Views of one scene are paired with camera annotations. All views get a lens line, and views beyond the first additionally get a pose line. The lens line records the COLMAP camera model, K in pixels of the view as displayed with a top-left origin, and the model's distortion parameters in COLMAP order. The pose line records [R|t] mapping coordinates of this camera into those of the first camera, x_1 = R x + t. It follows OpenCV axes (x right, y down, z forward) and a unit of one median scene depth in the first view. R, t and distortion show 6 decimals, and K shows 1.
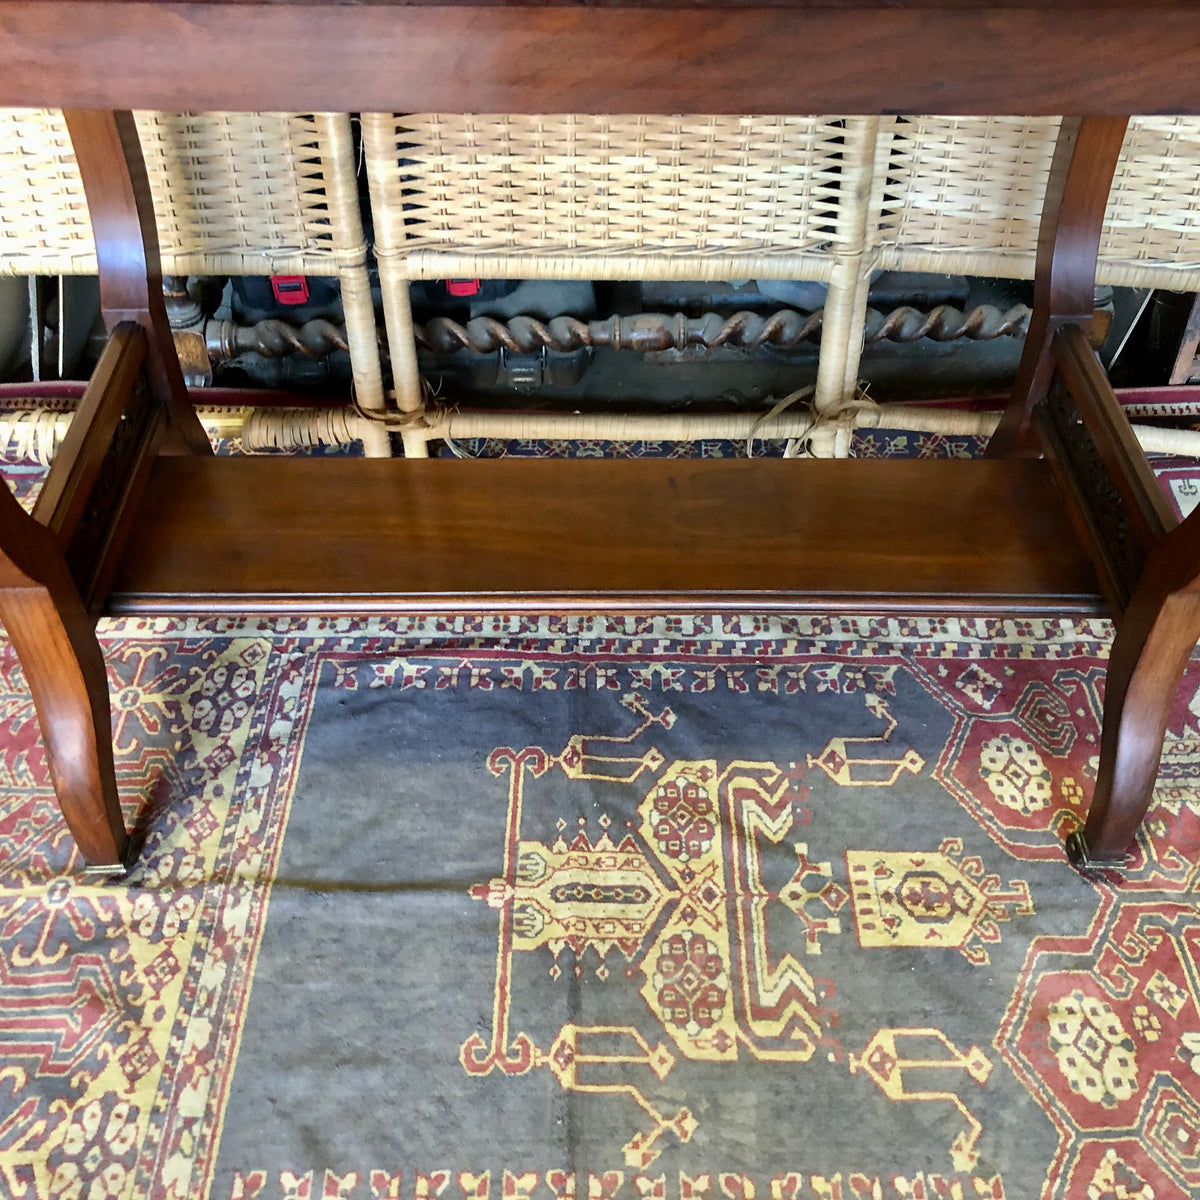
lens RADIAL K [[1278.1, 0, 603.5], [0, 1278.1, 552.0], [0, 0, 1]] dist [0.009381, 0.000000]
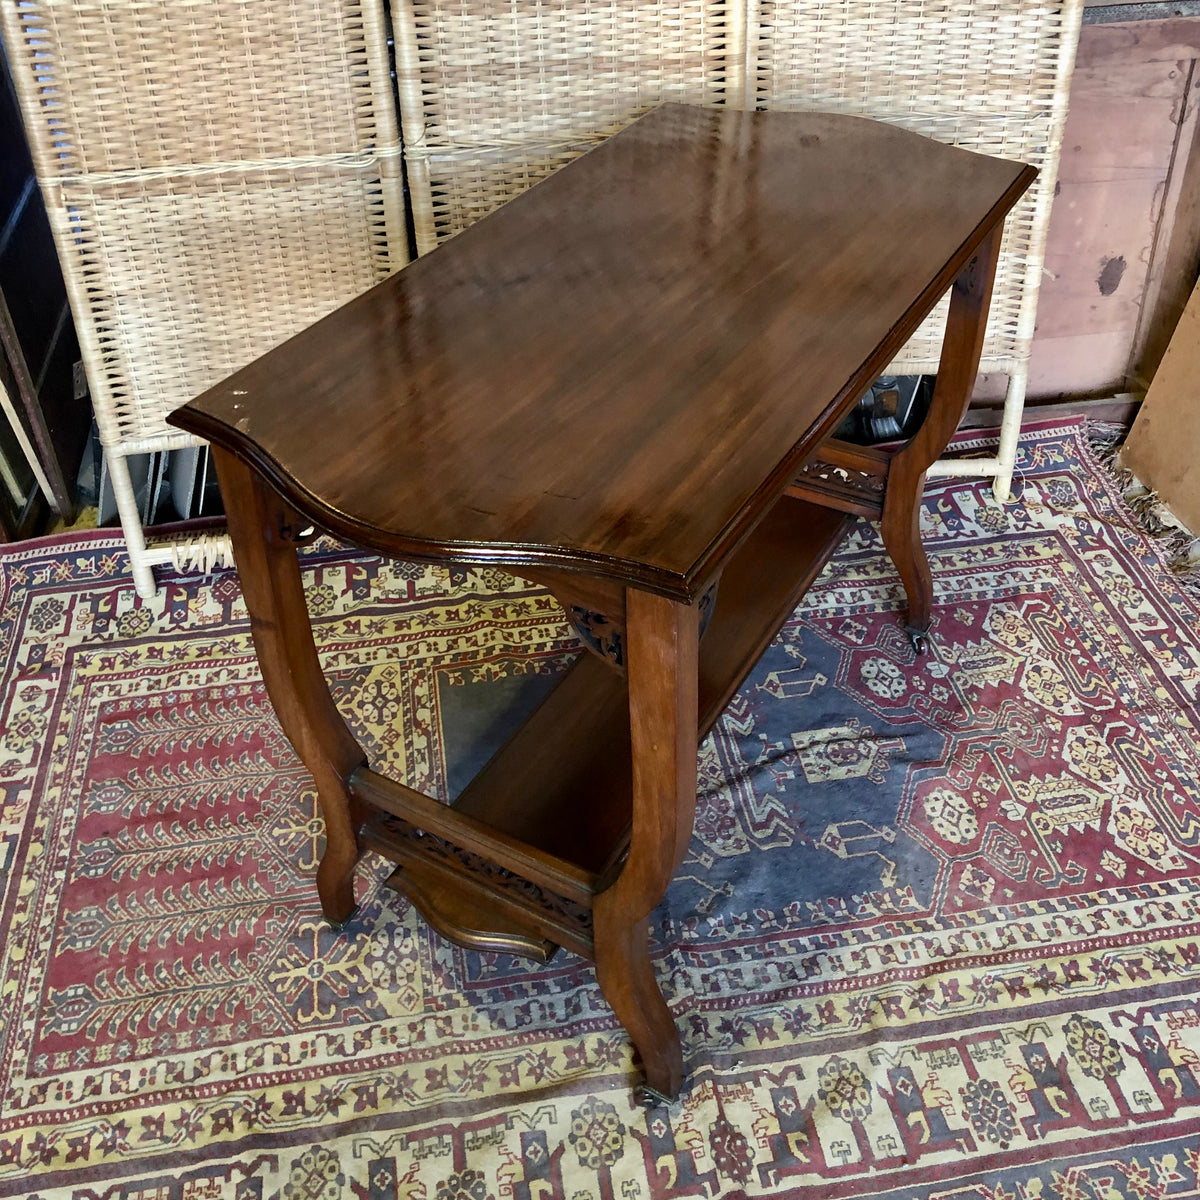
lens RADIAL K [[1278.1, 0, 575.7], [0, 1278.1, 489.5], [0, 0, 1]] dist [0.009381, 0.000000]
pose [[0.987698, -0.117649, 0.103016, -0.209153], [0.130080, 0.983759, -0.123682, 0.091697], [-0.086792, 0.135560, 0.986960, -0.615487]]
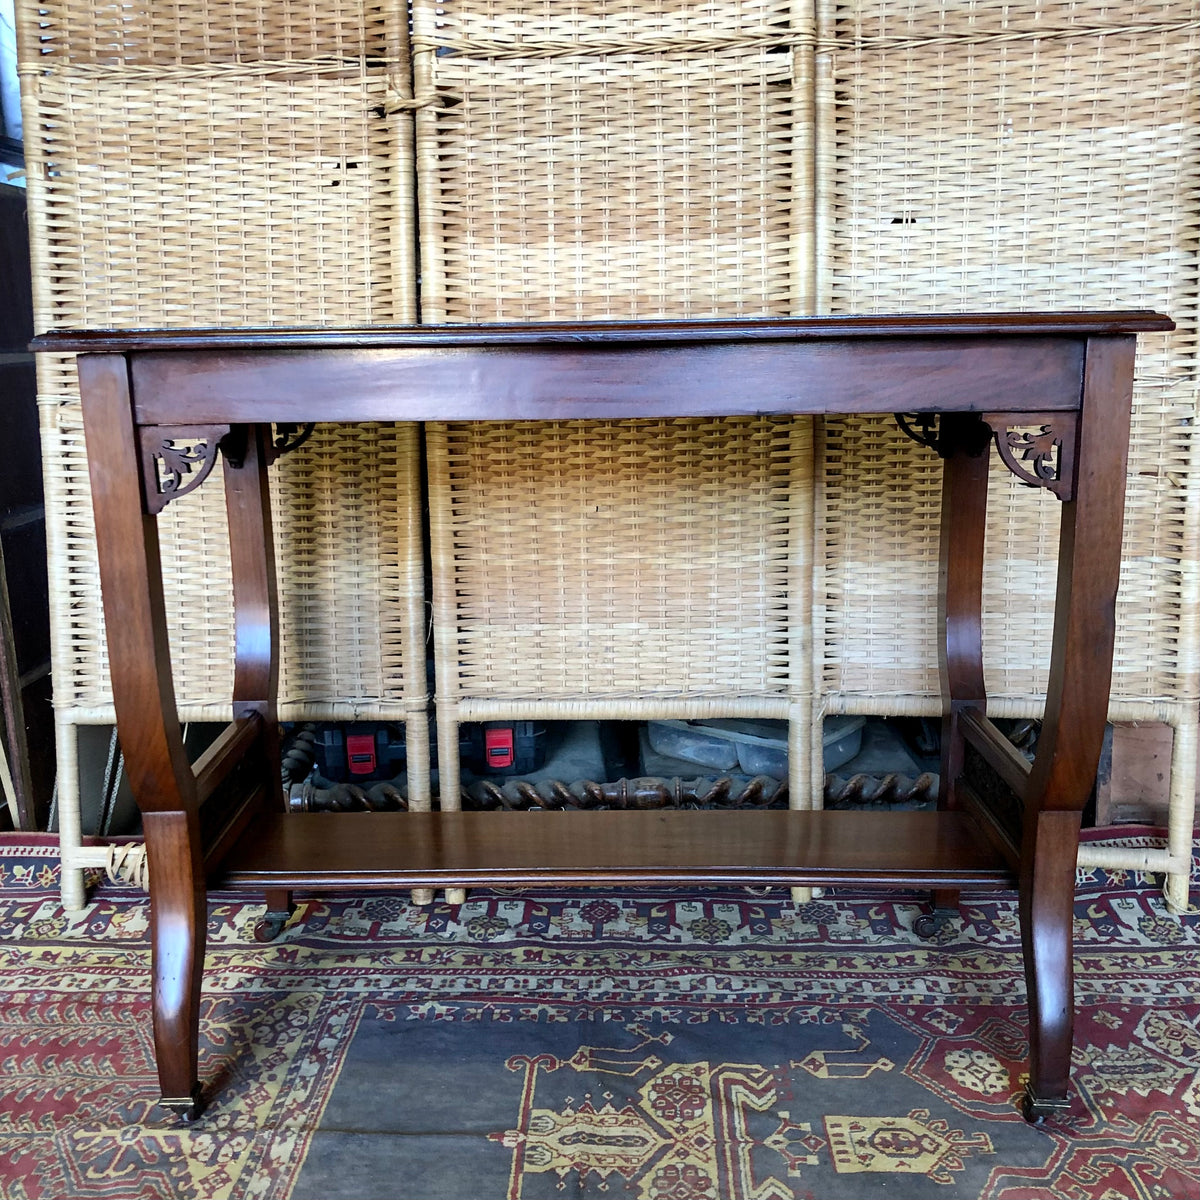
lens RADIAL K [[1345.0, 0, 567.0], [0, 1345.0, 669.8], [0, 0, 1]] dist [0.002457, 0.000000]
pose [[0.998522, -0.015665, -0.052052, 0.032842], [-0.011825, 0.872042, -0.489289, 0.468430], [0.053056, 0.489181, 0.870567, -0.223674]]
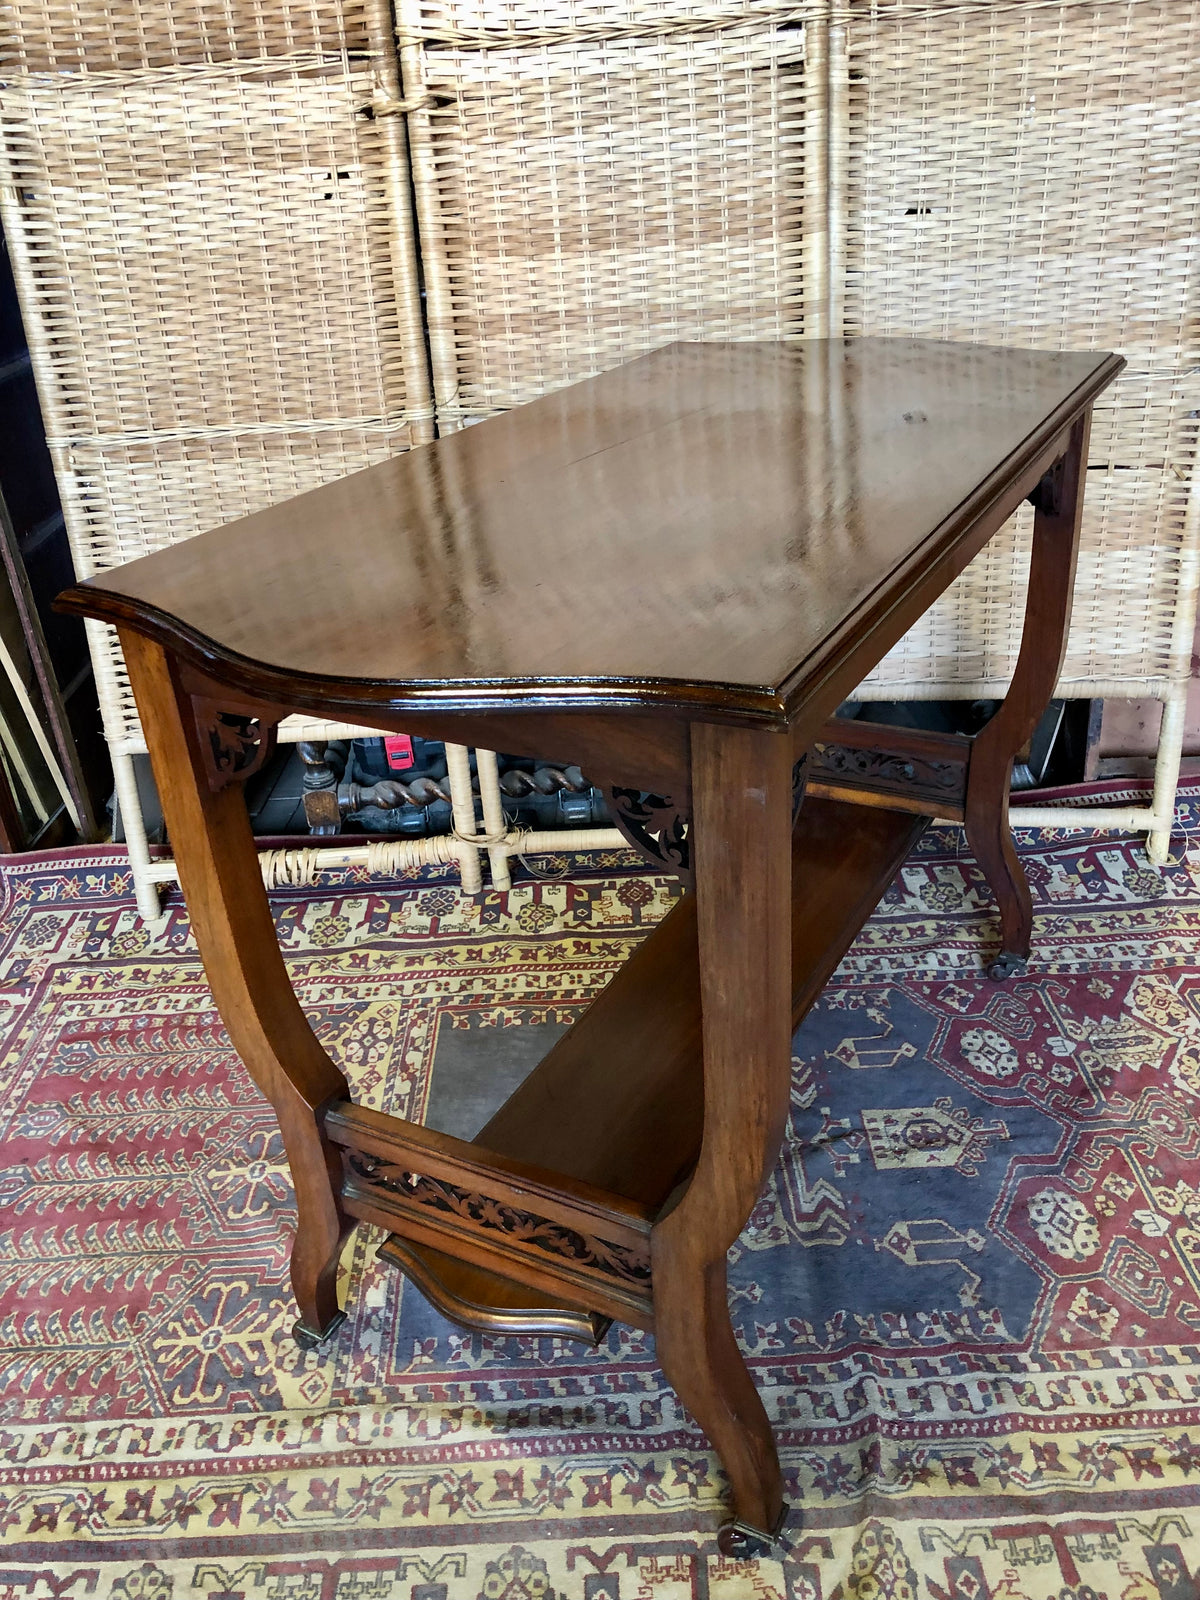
lens RADIAL K [[1286.7, 0, 573.5], [0, 1286.7, 782.2], [0, 0, 1]] dist [0.002815, 0.026933]
pose [[0.997179, -0.068571, -0.030518, -0.035196], [0.057961, 0.961860, -0.267331, 0.244469], [0.047685, 0.264808, 0.963121, -0.343454]]
